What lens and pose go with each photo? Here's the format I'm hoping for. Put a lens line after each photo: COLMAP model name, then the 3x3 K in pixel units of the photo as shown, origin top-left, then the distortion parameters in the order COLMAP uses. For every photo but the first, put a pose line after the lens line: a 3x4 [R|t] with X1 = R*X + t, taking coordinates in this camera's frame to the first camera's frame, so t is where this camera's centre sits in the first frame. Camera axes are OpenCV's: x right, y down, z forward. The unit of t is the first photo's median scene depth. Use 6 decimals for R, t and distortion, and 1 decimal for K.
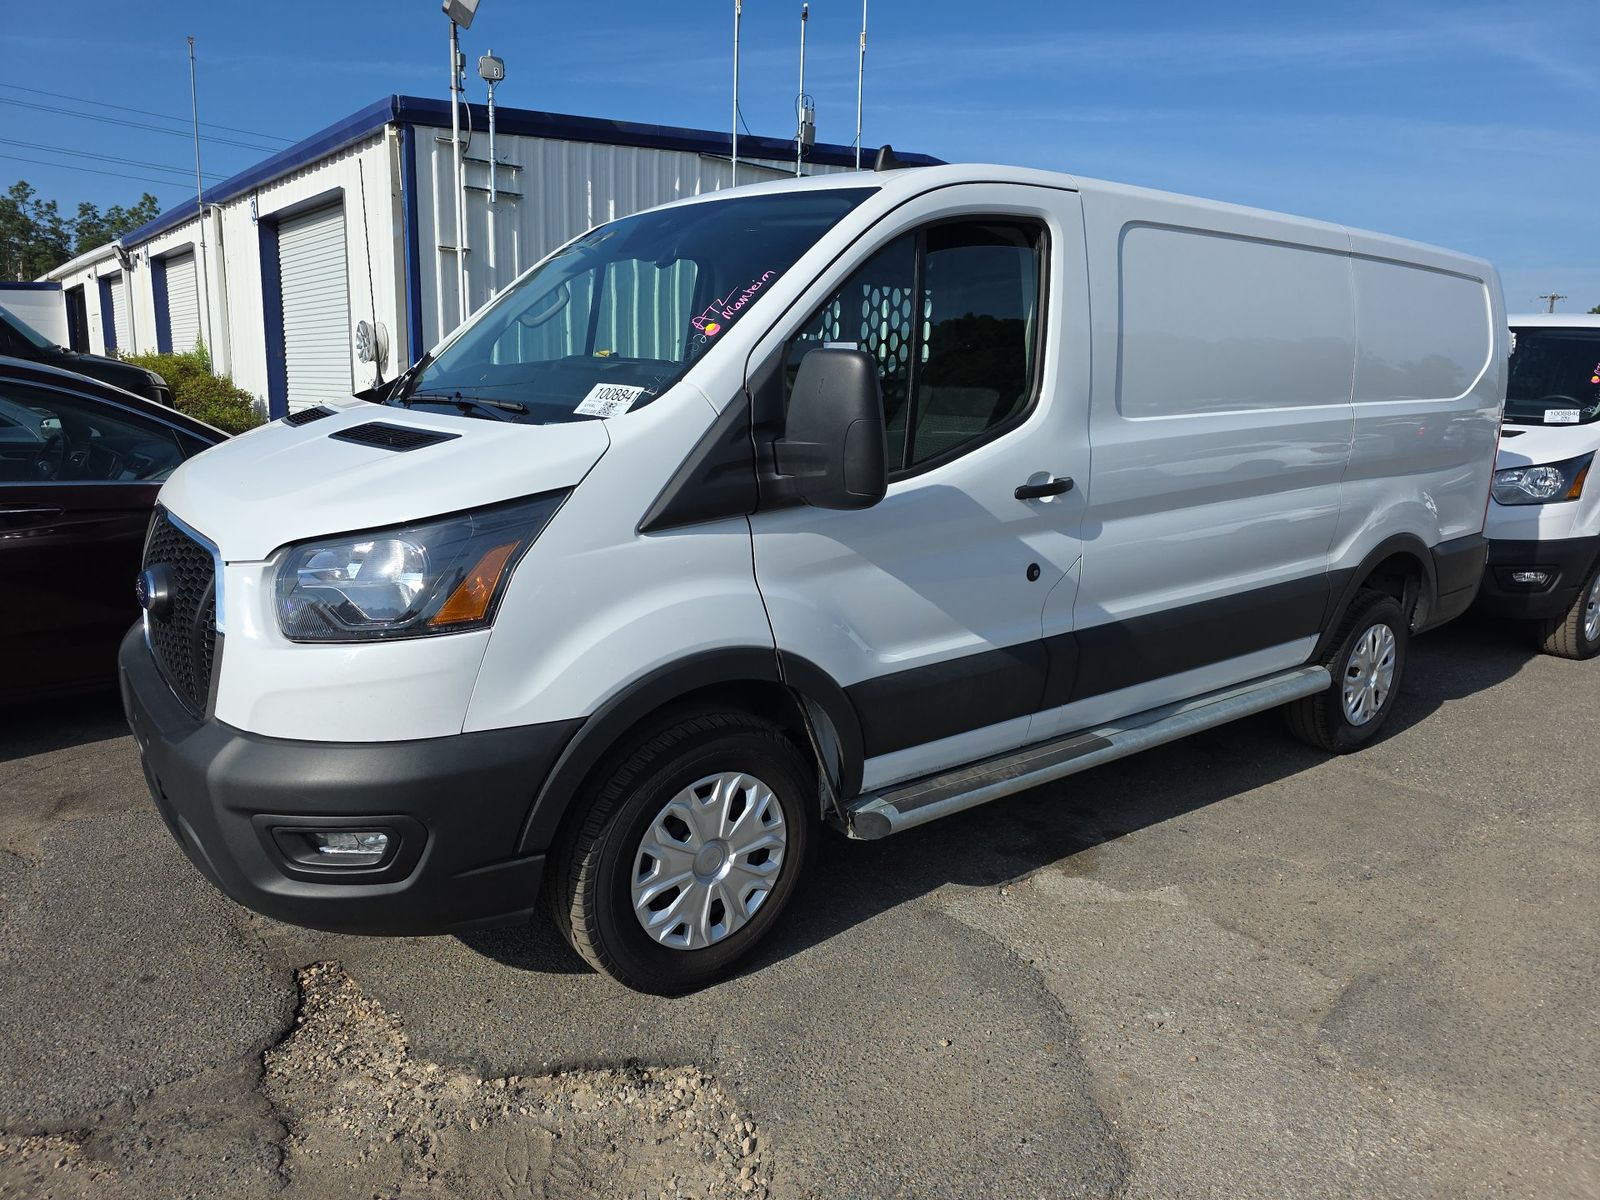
lens RADIAL K [[1092.5, 0, 801.6], [0, 1092.5, 599.6], [0, 0, 1]] dist [0.012147, -0.001490]
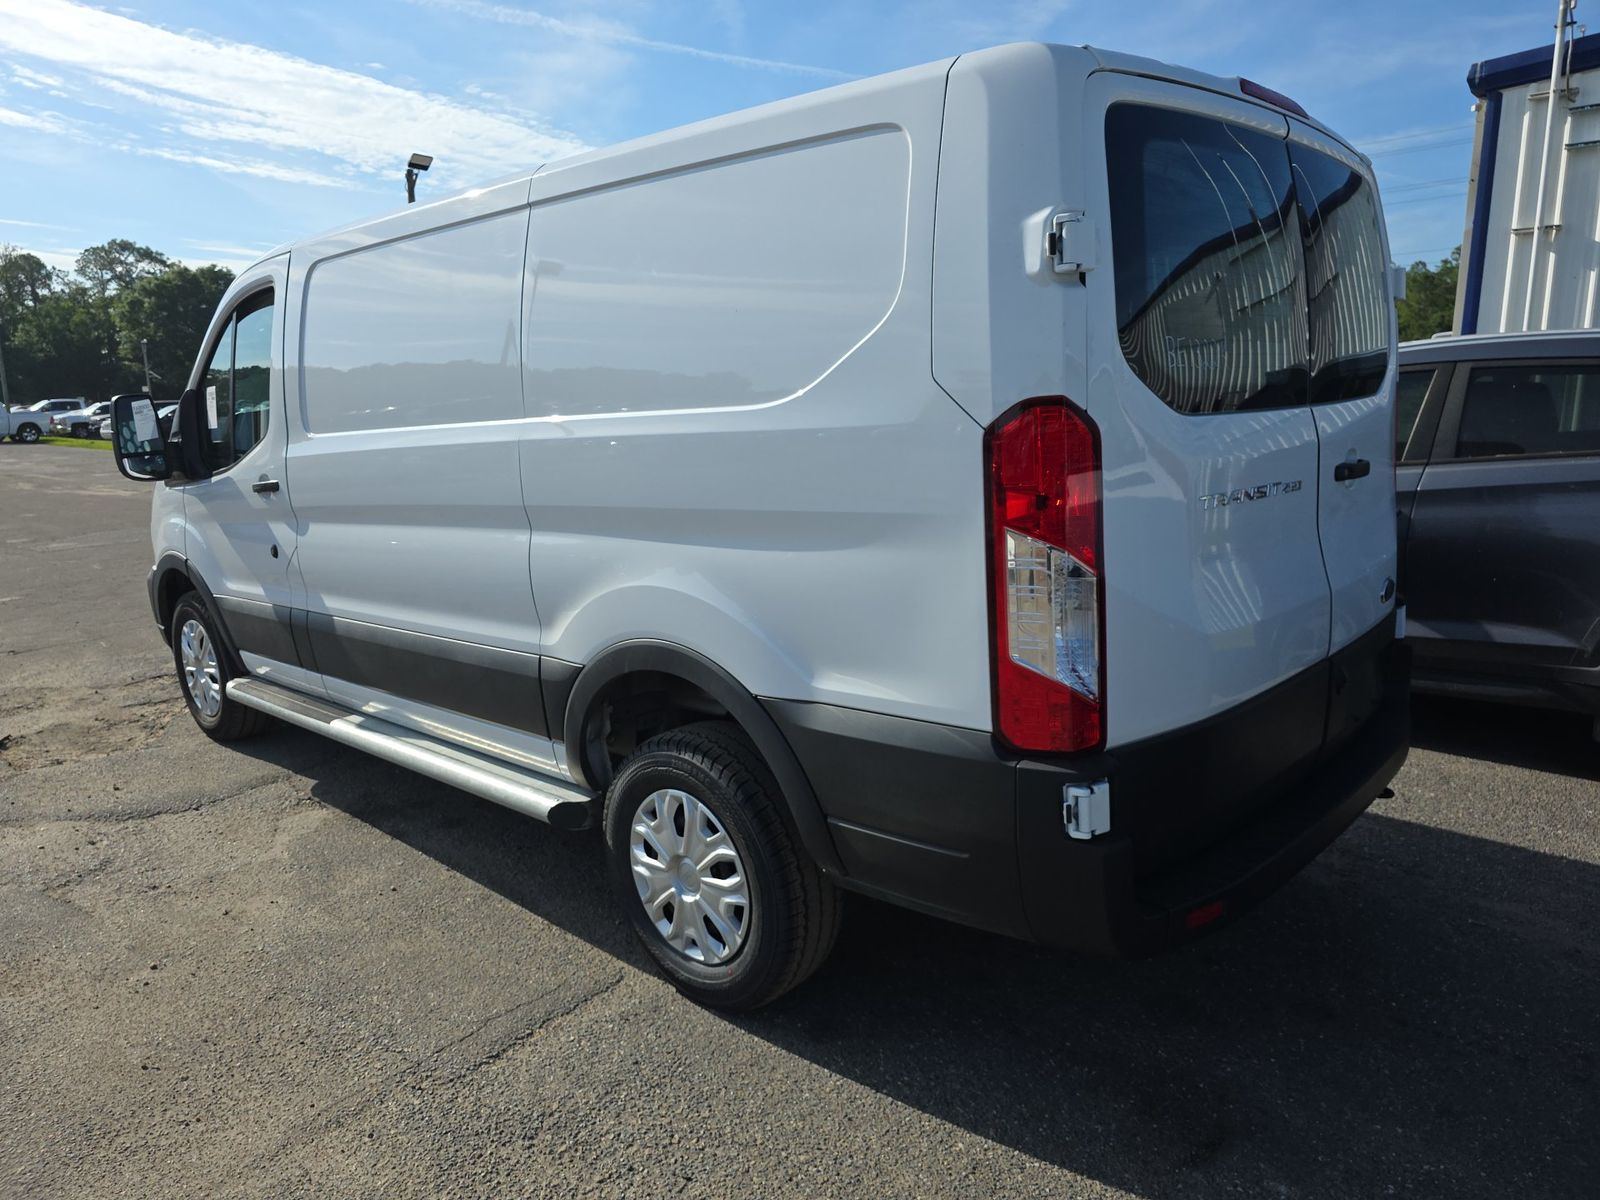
lens RADIAL K [[1092.5, 0, 801.6], [0, 1092.5, 597.6], [0, 0, 1]] dist [0.012147, -0.001490]
pose [[0.148949, 0.150238, -0.977365, 1.189571], [-0.168969, 0.977721, 0.124542, -0.179383], [0.974302, 0.146594, 0.171016, 1.041241]]
